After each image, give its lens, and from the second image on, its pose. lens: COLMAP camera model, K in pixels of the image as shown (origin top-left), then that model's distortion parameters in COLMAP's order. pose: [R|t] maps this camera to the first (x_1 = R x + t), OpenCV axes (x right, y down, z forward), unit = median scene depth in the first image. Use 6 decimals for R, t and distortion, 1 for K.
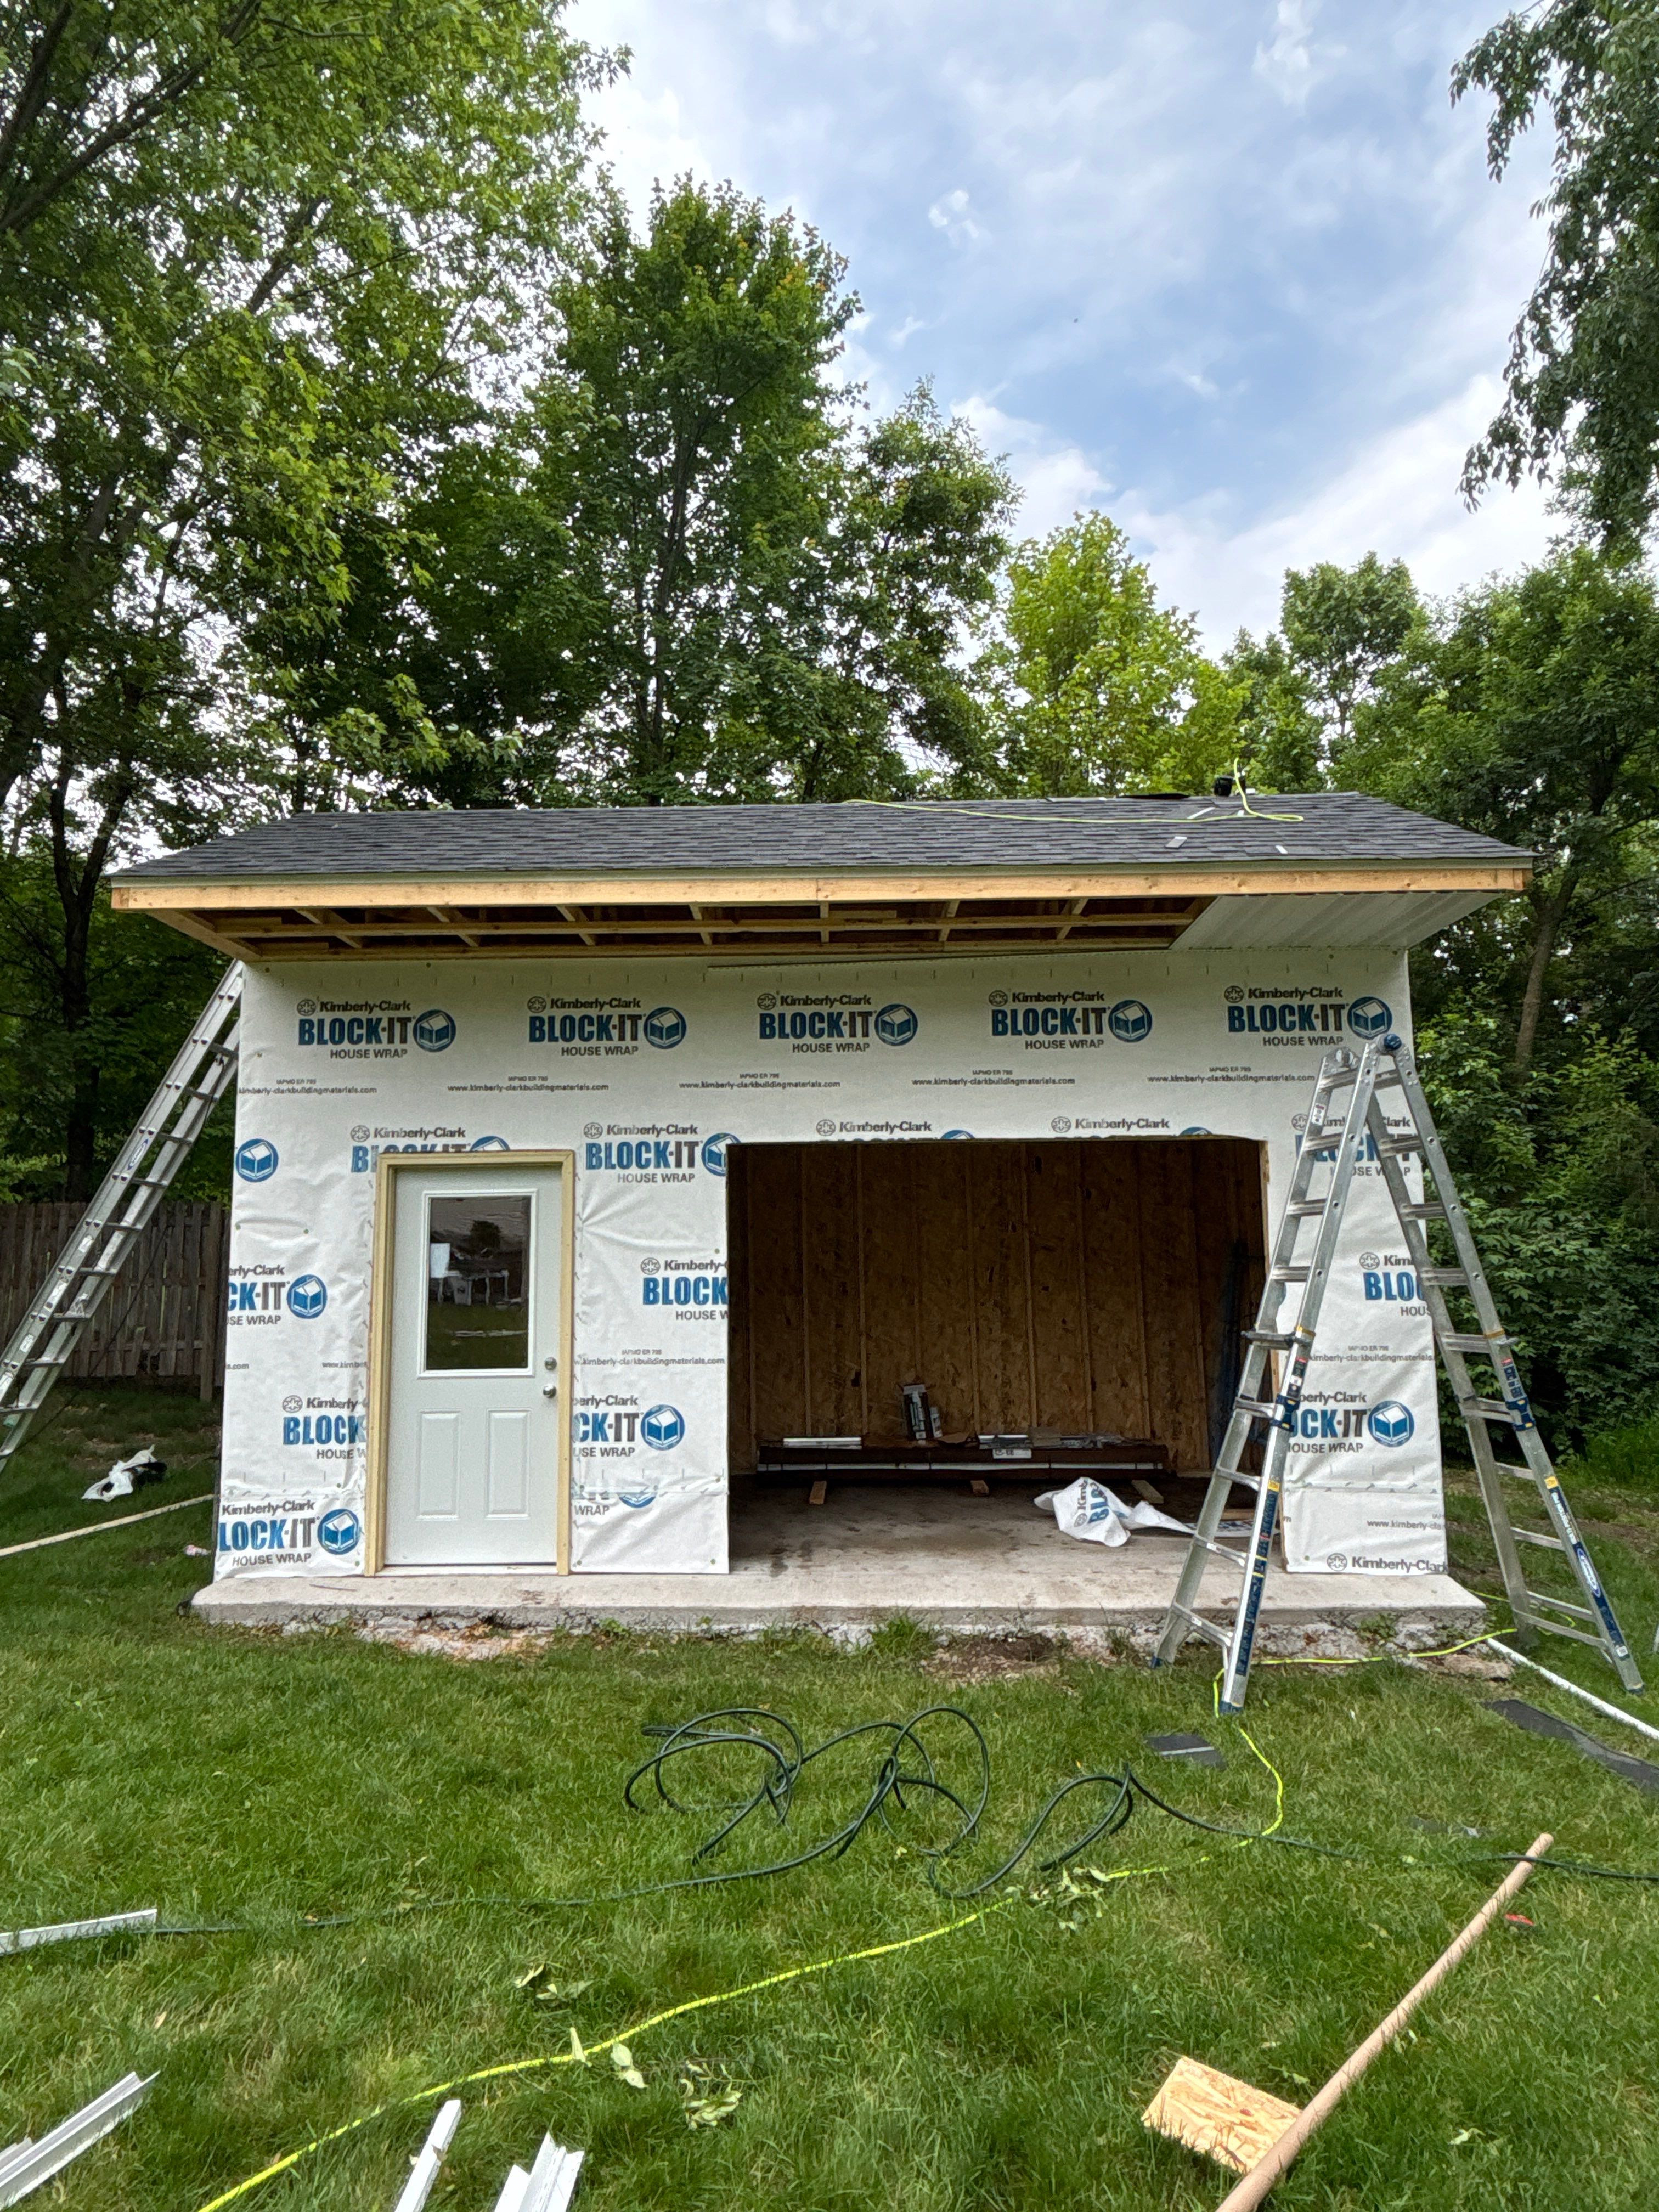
lens RADIAL K [[1281.7, 0, 829.5], [0, 1281.7, 1106.0], [0, 0, 1]] dist [-0.003238, -0.000582]
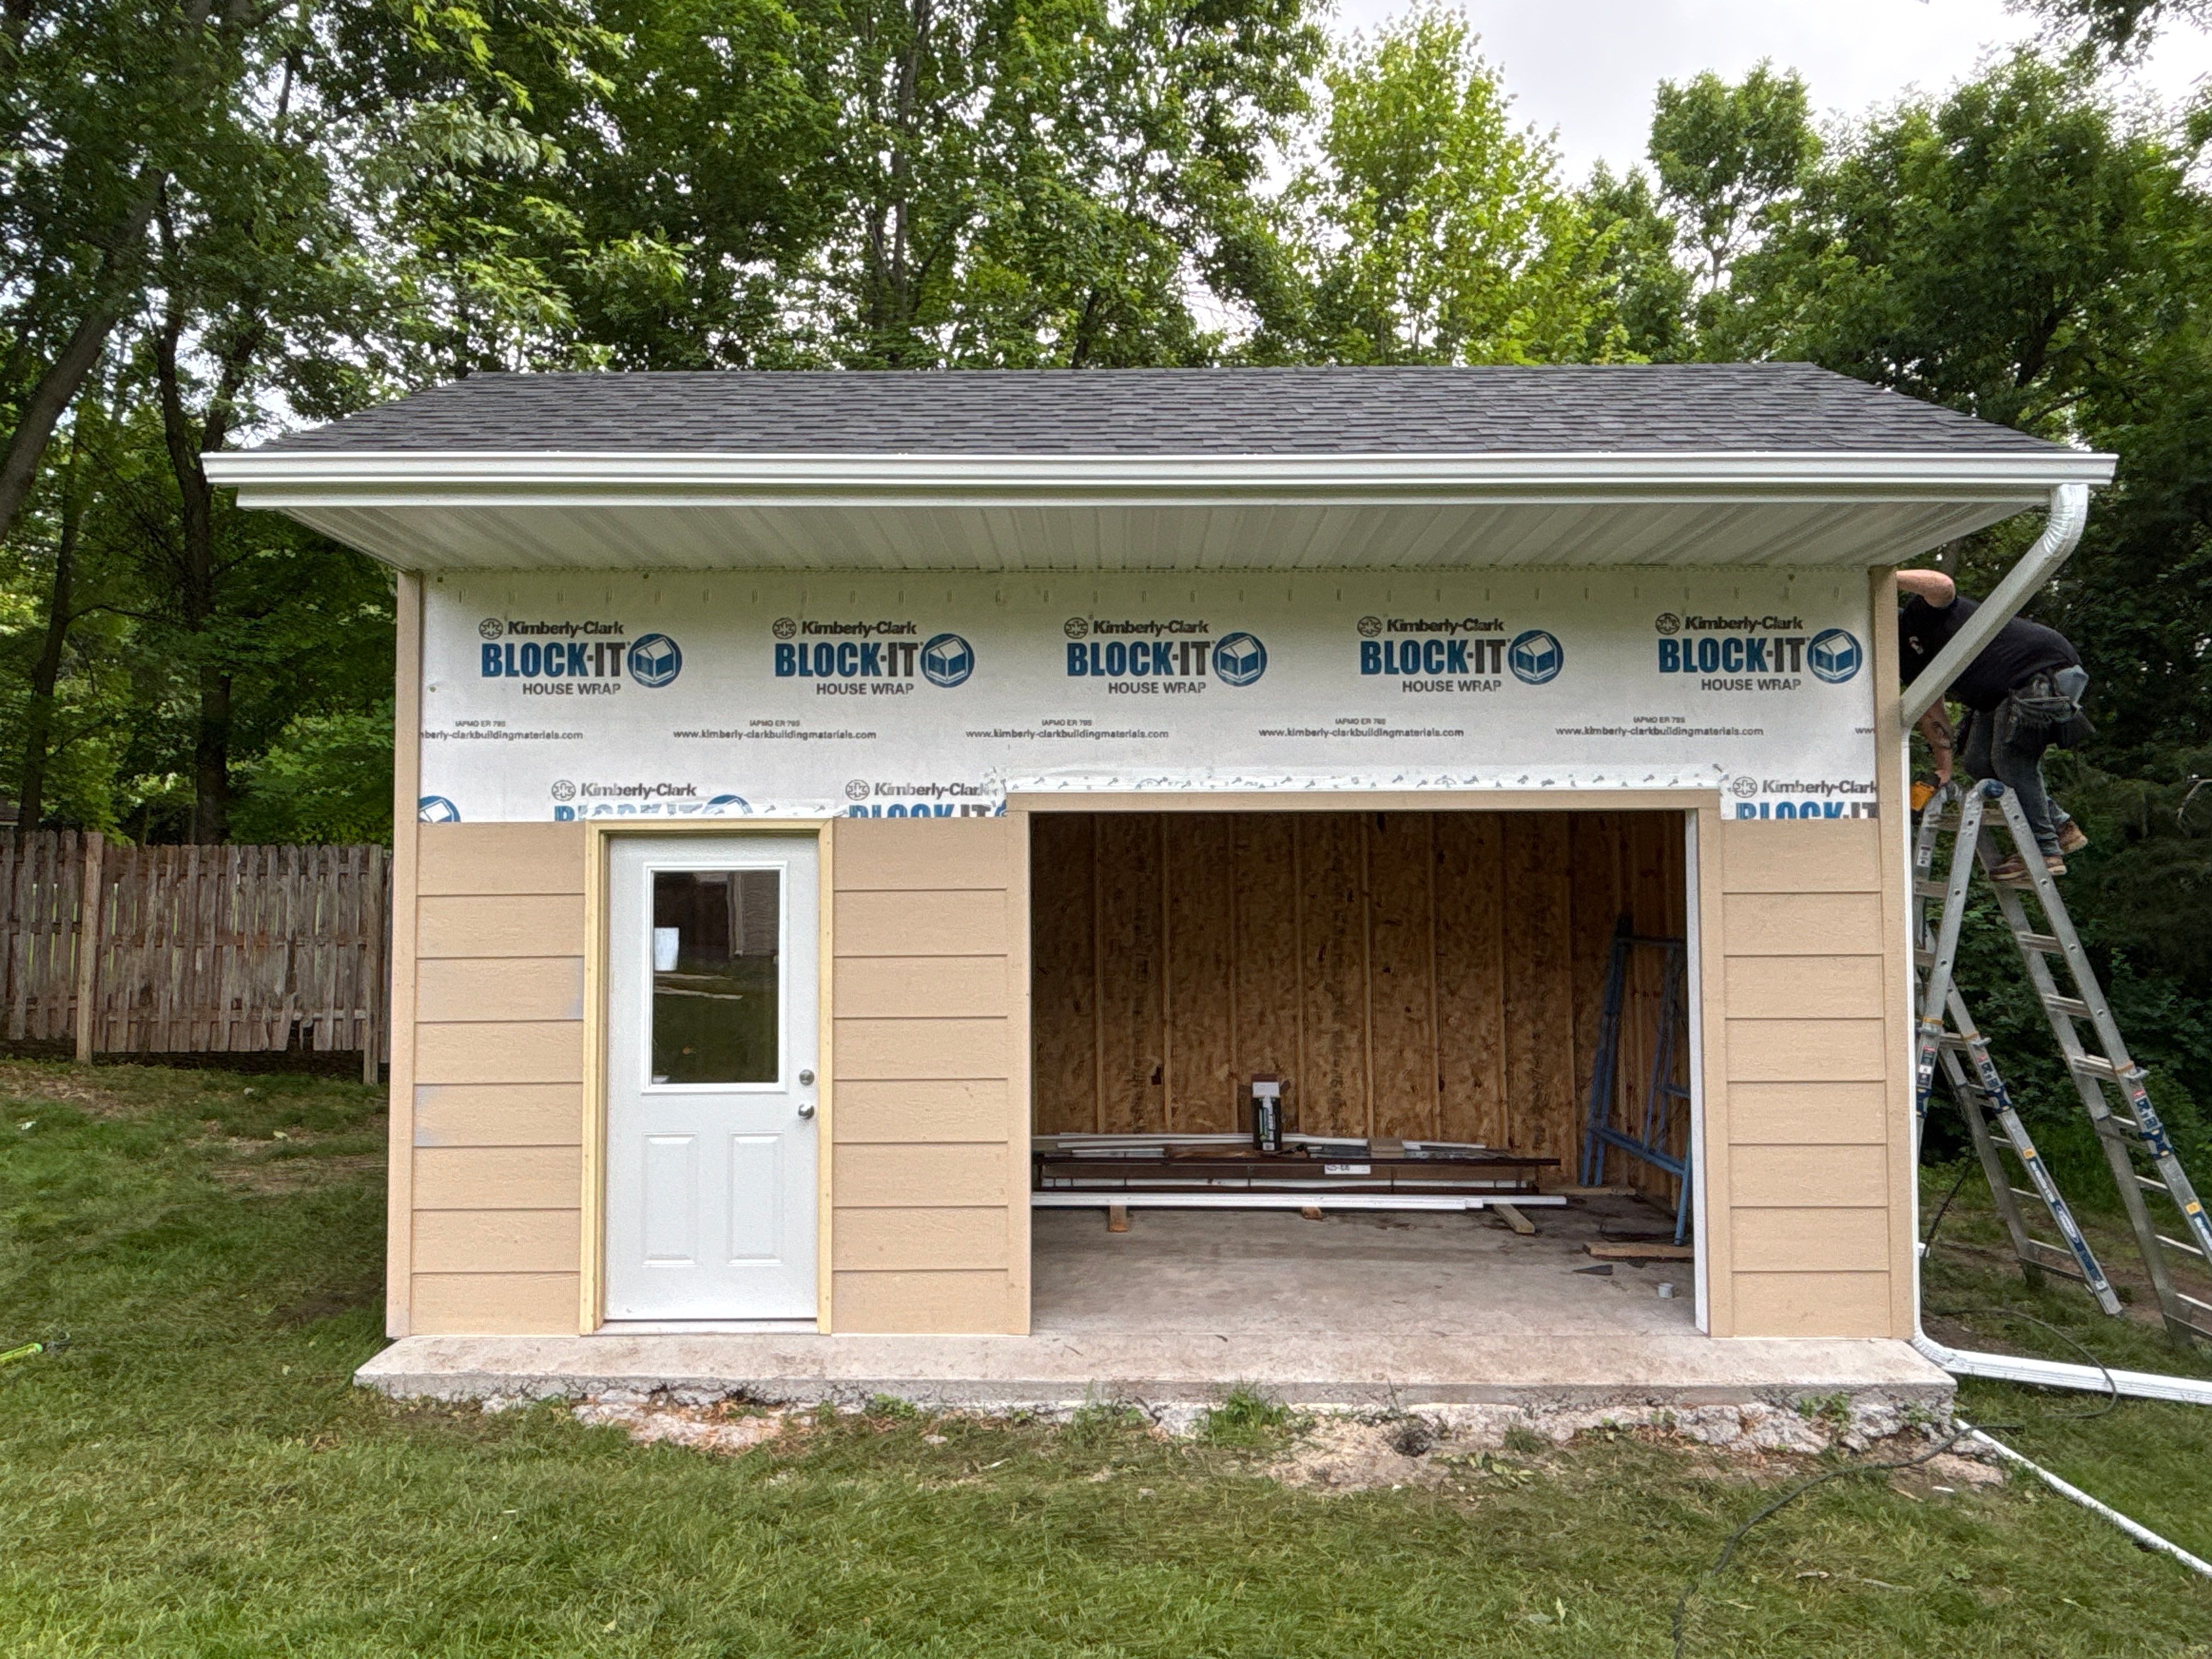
lens RADIAL K [[1471.7, 0, 1091.2], [0, 1471.7, 840.5], [0, 0, 1]] dist [0.031153, -0.058916]
pose [[0.999935, 0.007161, 0.008880, -0.028190], [-0.007847, 0.996776, 0.079845, -0.014107], [-0.008279, -0.079909, 0.996768, 0.048846]]
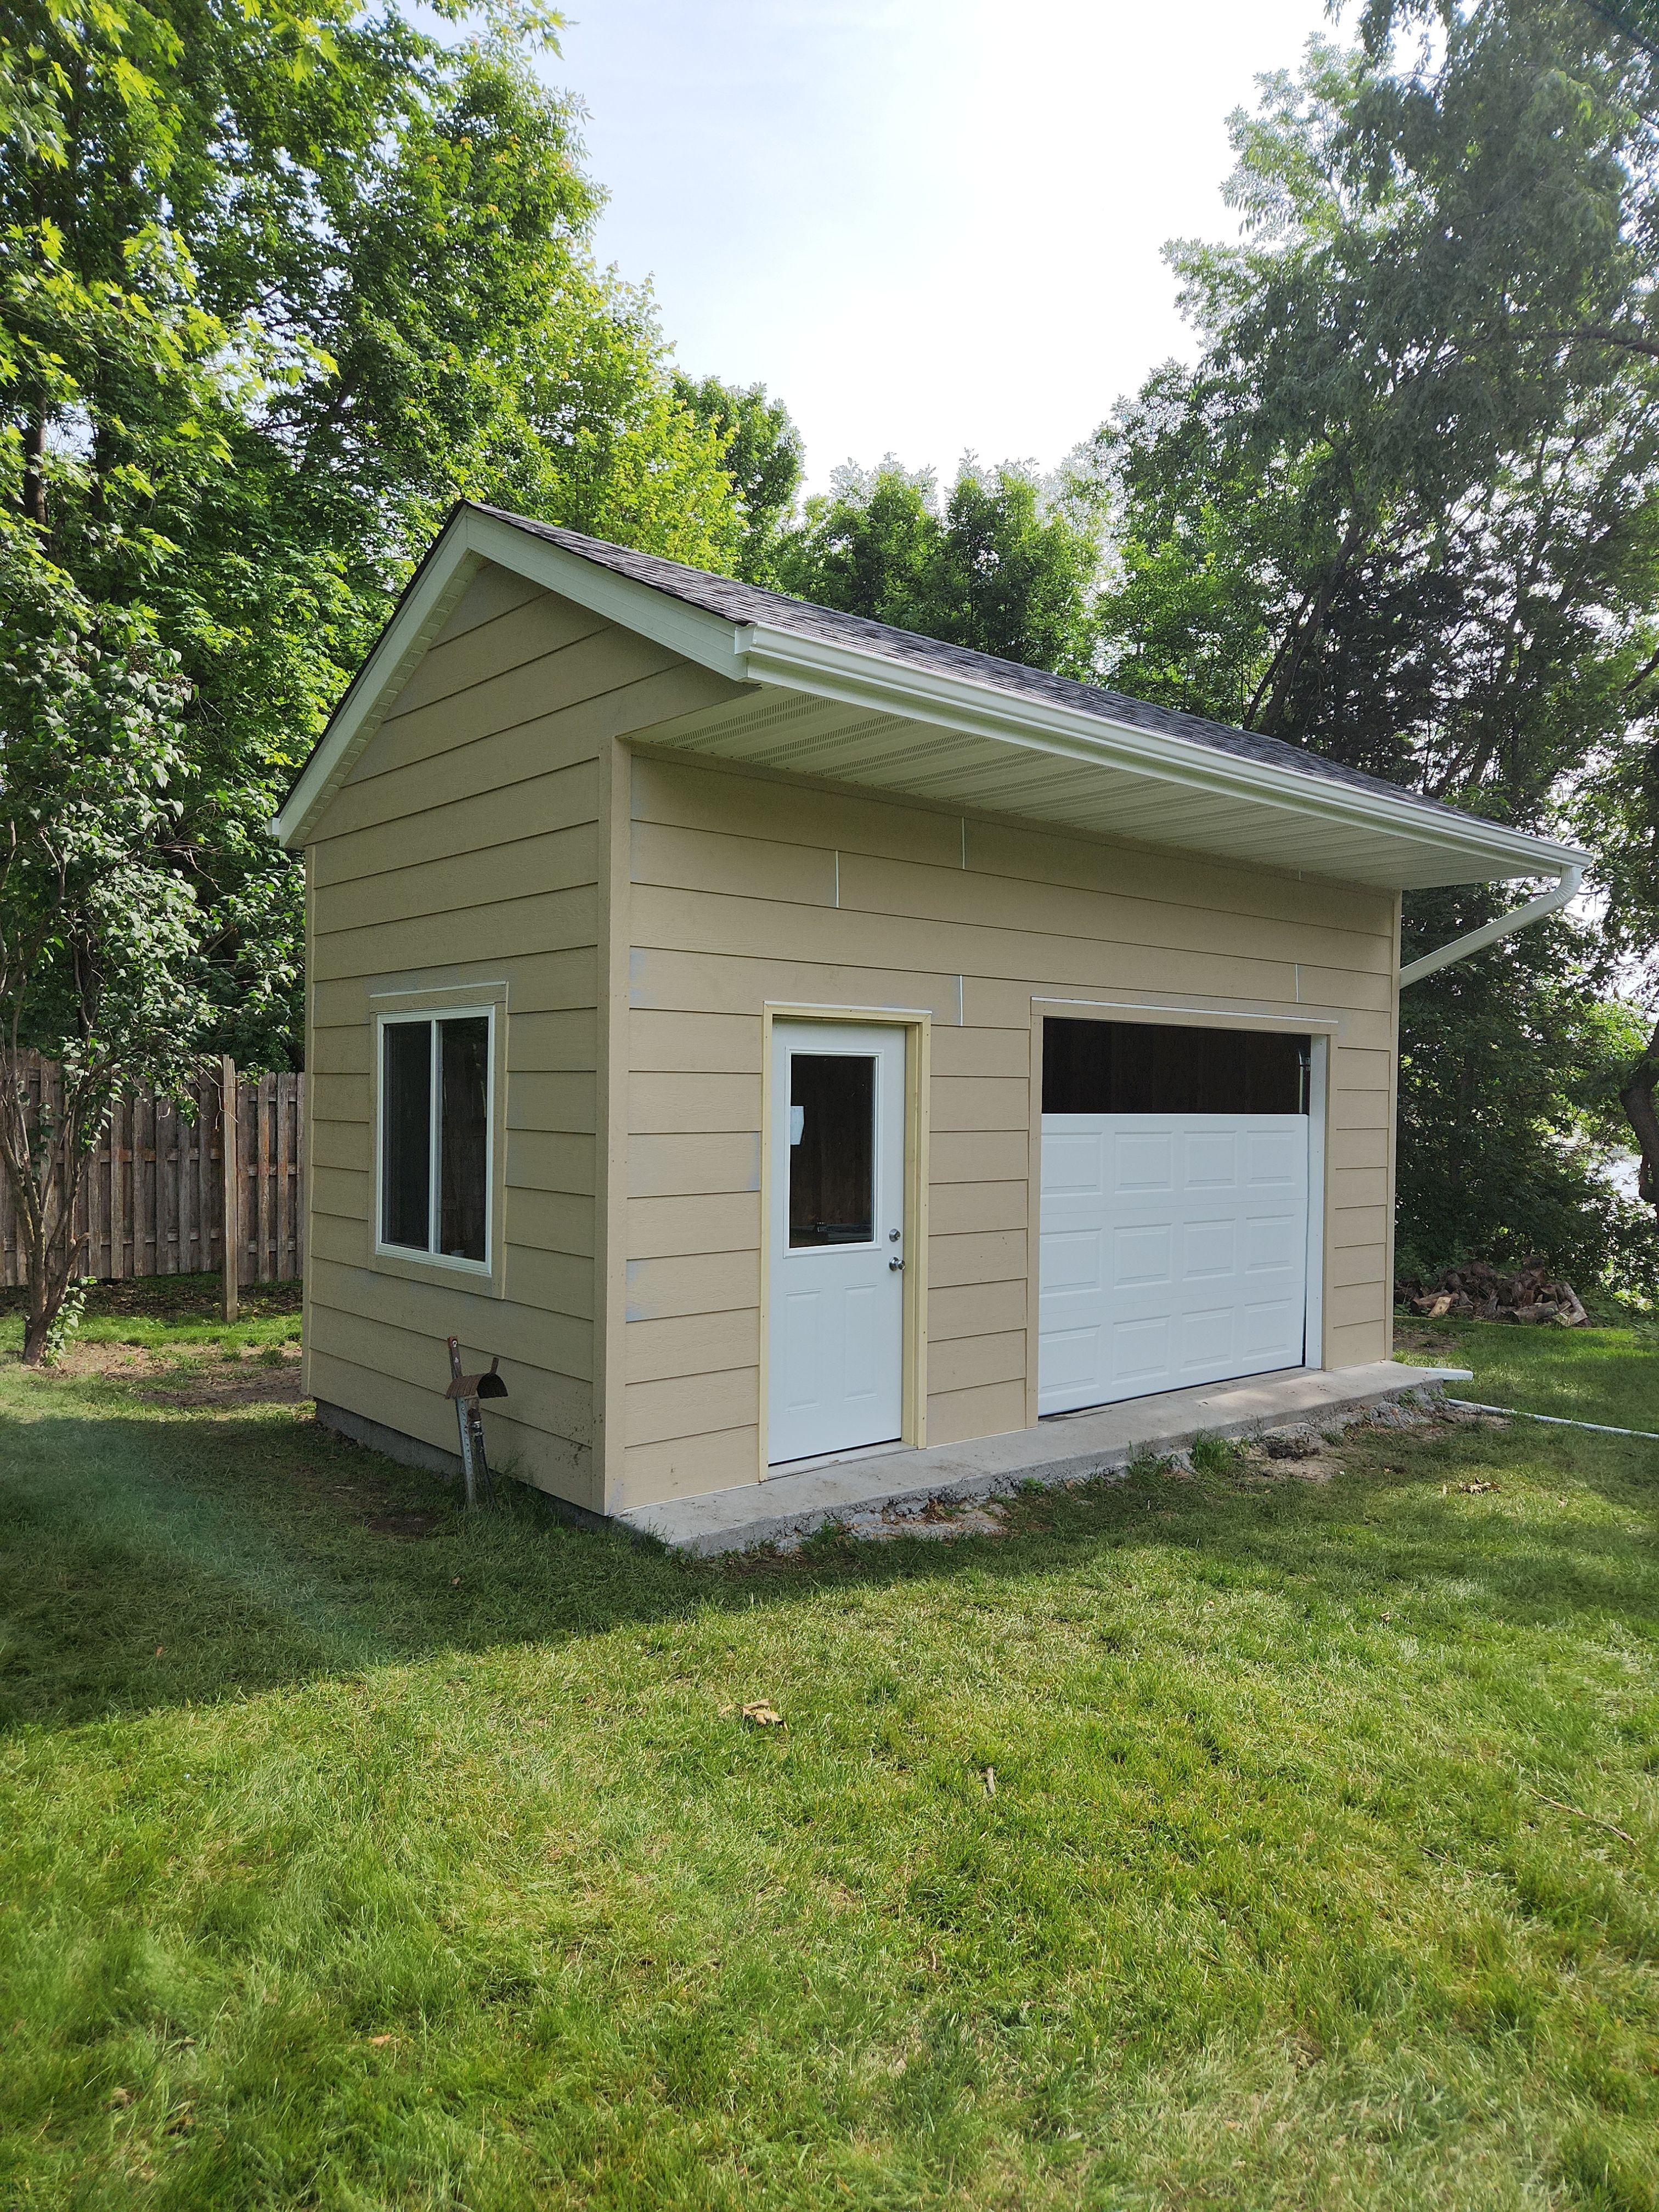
lens RADIAL K [[1471.7, 0, 829.5], [0, 1471.7, 1106.0], [0, 0, 1]] dist [0.031153, -0.058916]
pose [[0.751679, 0.012435, 0.659412, -0.573408], [-0.092357, 0.991955, 0.086573, 0.010765], [-0.653031, -0.125976, 0.746780, 0.141417]]
